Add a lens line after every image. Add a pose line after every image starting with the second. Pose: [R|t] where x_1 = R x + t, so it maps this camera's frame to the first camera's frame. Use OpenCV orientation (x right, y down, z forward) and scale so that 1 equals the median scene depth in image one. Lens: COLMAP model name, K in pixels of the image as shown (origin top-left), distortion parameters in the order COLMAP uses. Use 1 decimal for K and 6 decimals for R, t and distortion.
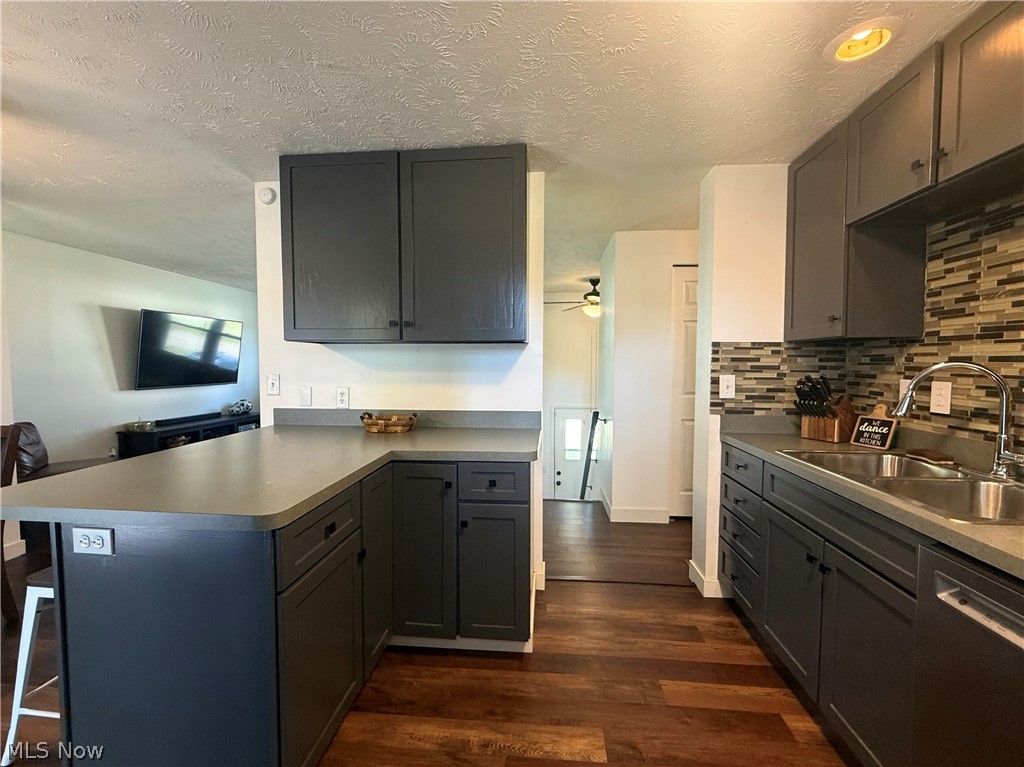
lens RADIAL K [[408.2, 0, 512.8], [0, 408.2, 381.5], [0, 0, 1]] dist [-0.004573, 0.000212]
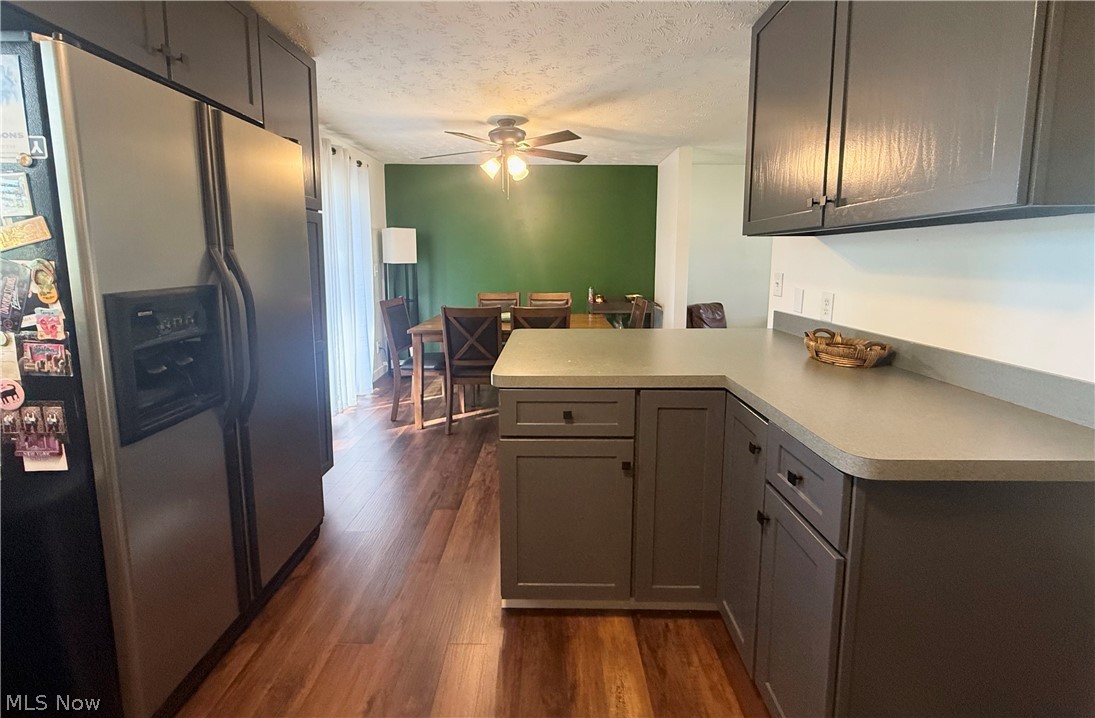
lens RADIAL K [[436.5, 0, 559.7], [0, 436.5, 307.2], [0, 0, 1]] dist [-0.000050, -0.000001]
pose [[0.112689, 0.107651, -0.987782, 0.504179], [-0.047183, 0.993572, 0.102899, -0.030399], [0.992509, 0.035011, 0.117044, 0.637049]]
